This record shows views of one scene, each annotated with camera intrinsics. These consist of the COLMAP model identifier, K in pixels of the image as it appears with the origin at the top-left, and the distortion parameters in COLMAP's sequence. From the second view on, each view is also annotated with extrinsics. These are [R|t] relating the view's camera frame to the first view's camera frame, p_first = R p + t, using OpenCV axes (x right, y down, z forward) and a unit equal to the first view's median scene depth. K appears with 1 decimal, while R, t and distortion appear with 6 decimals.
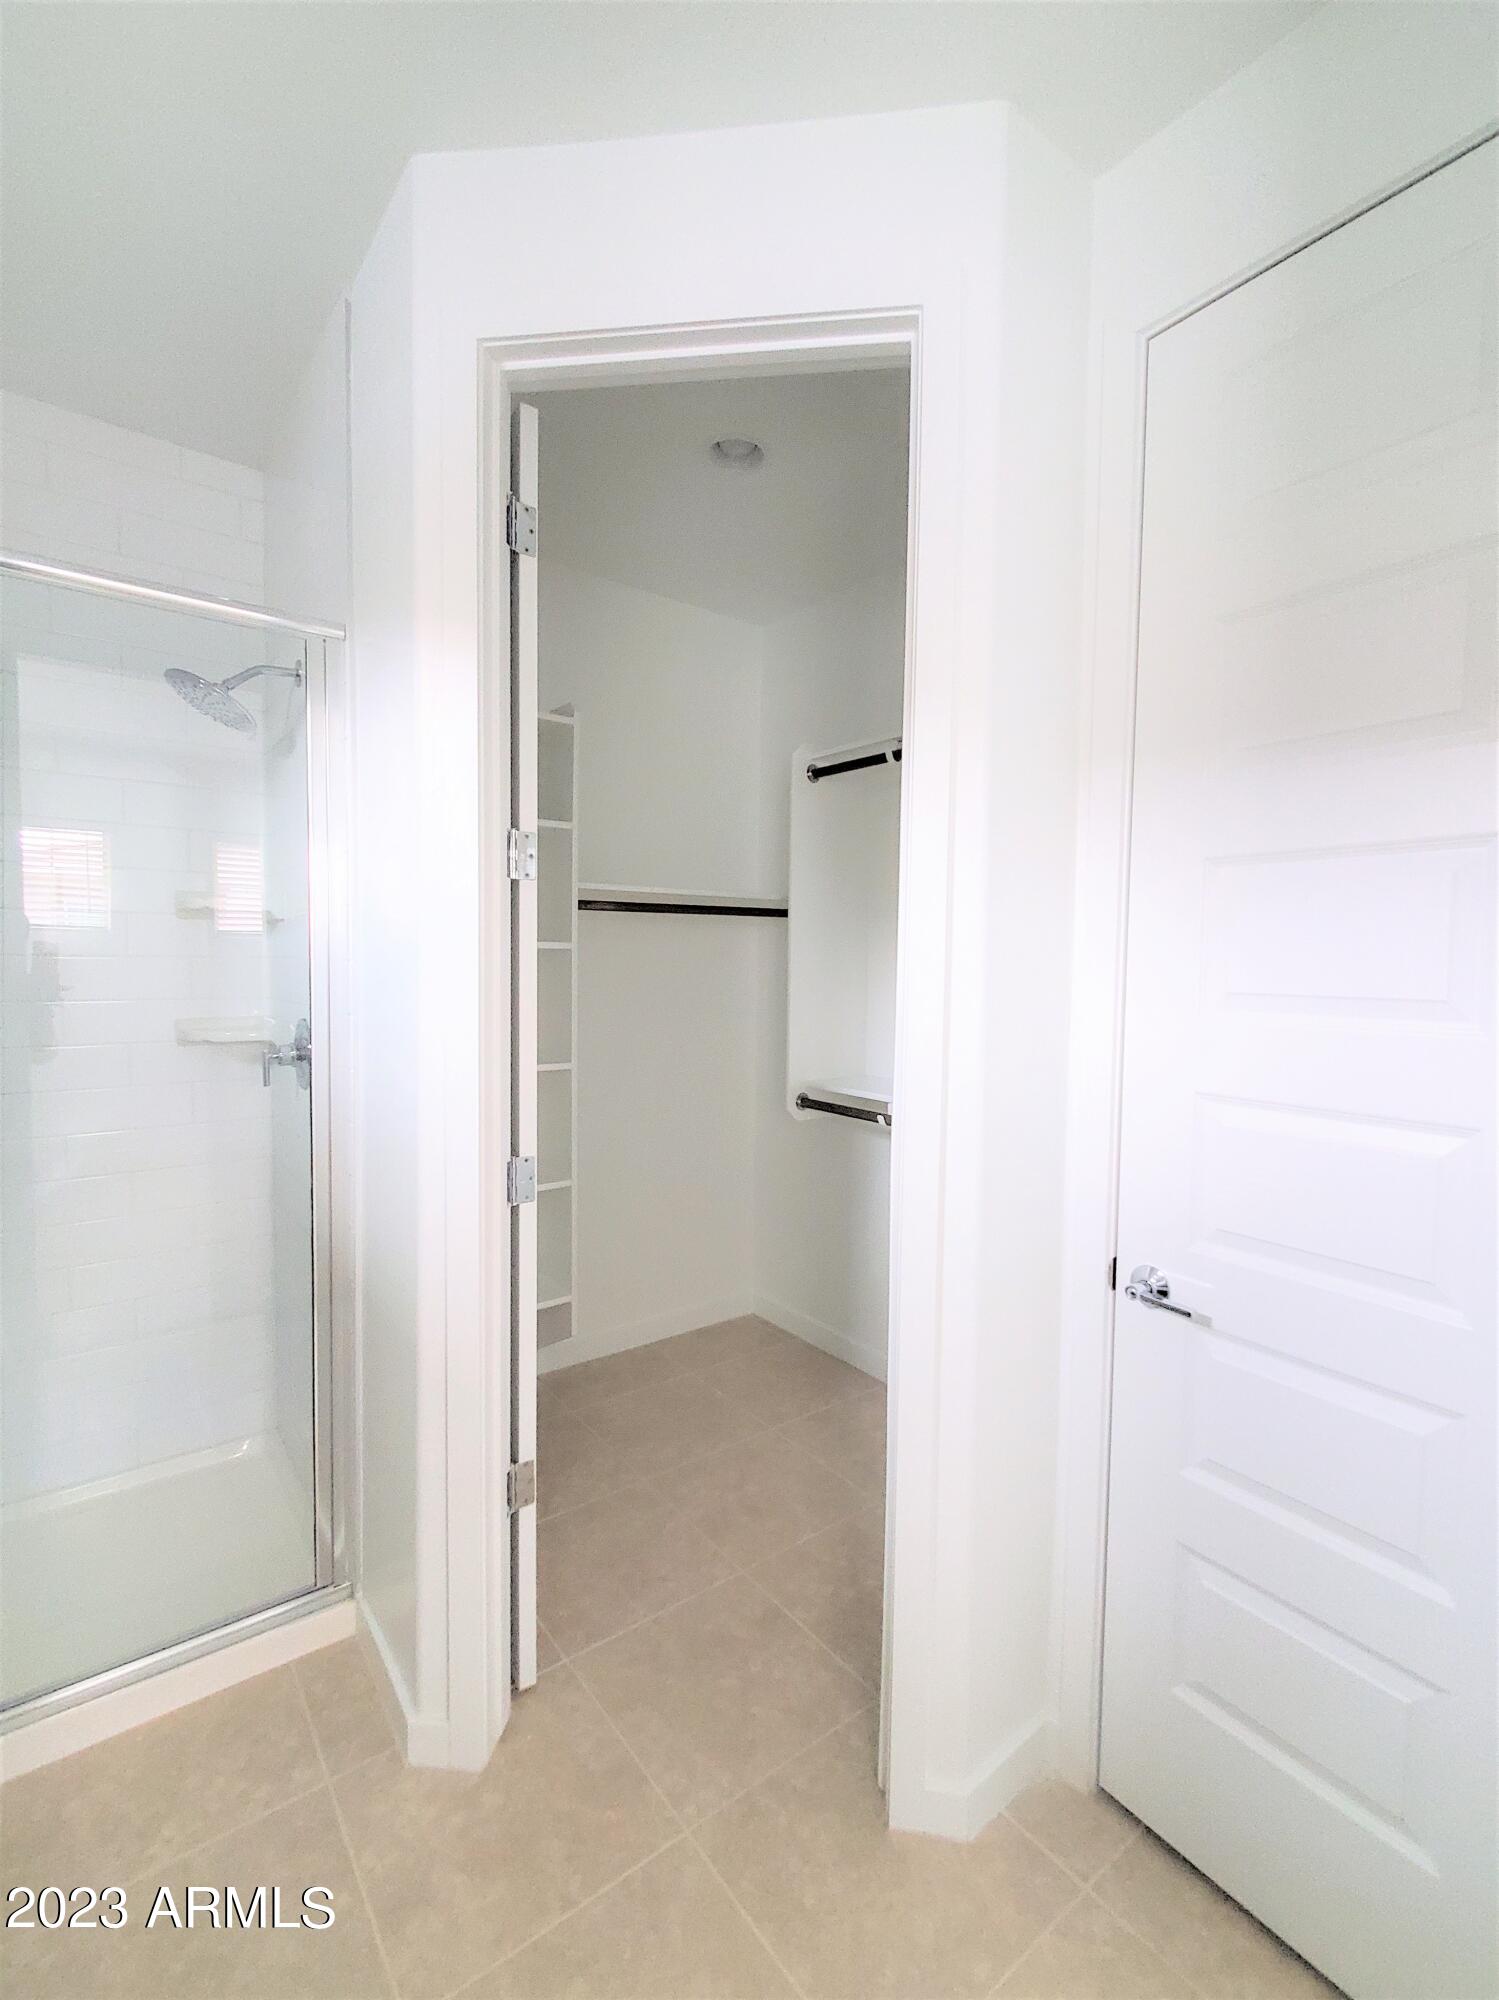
lens RADIAL K [[865.1, 0, 749.5], [0, 865.1, 1000.0], [0, 0, 1]] dist [-0.000664, -0.000058]
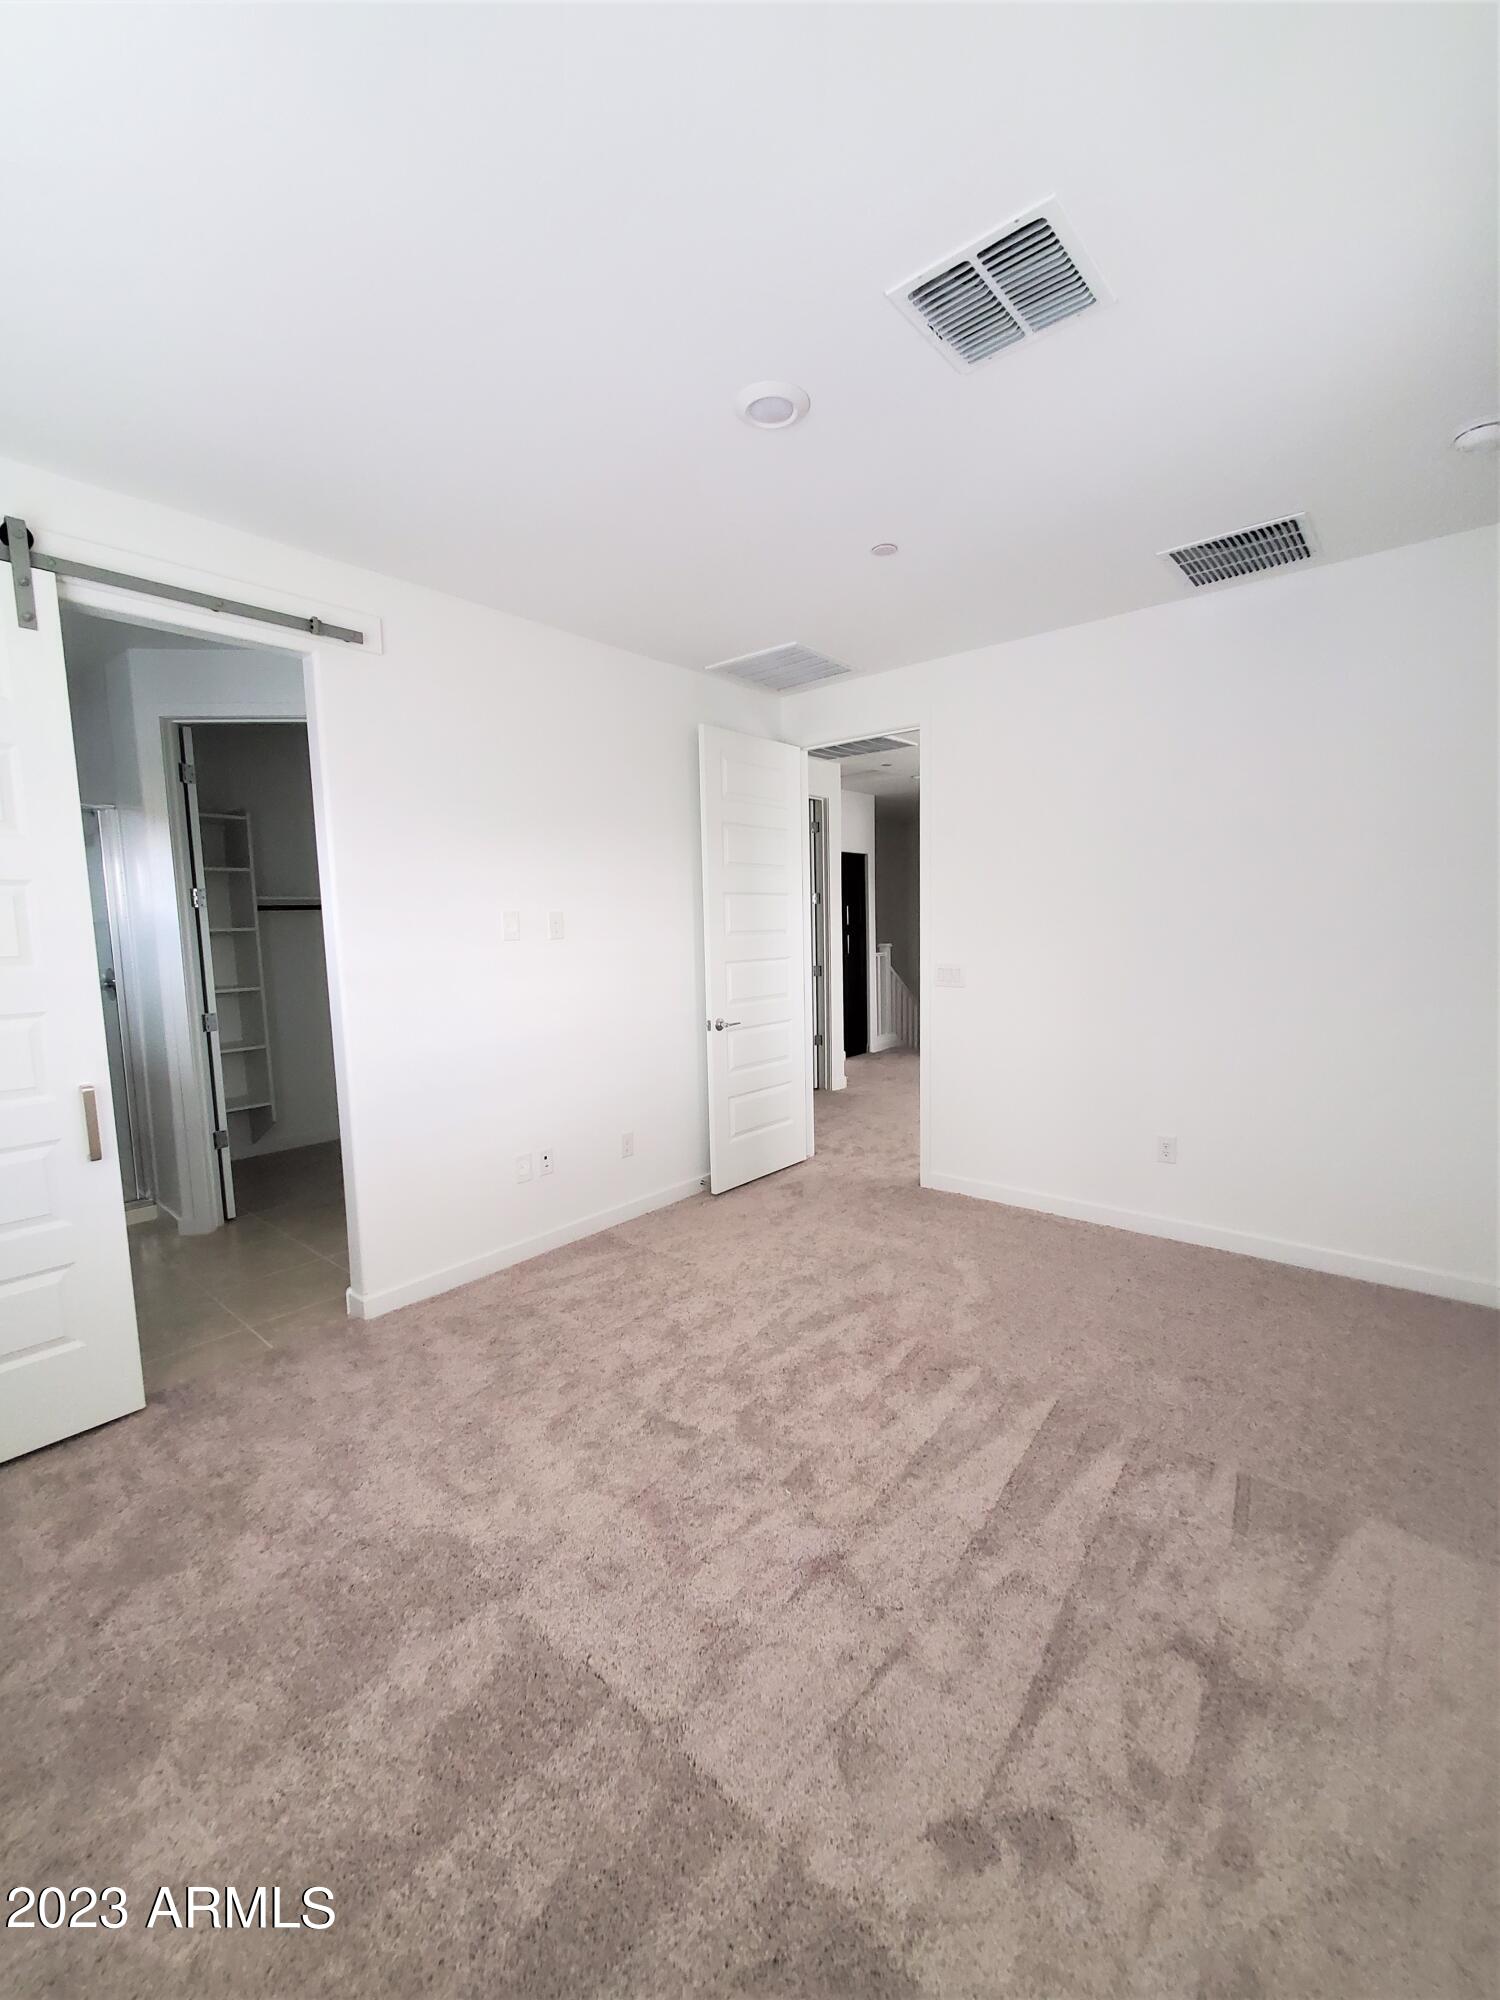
lens RADIAL K [[819.0, 0, 750.0], [0, 819.0, 1000.0], [0, 0, 1]] dist [-0.001248, -0.000015]
pose [[0.978673, -0.057921, 0.197089, 0.827400], [0.049908, 0.997722, 0.045391, 0.115094], [-0.199270, -0.034586, 0.979334, -1.703293]]
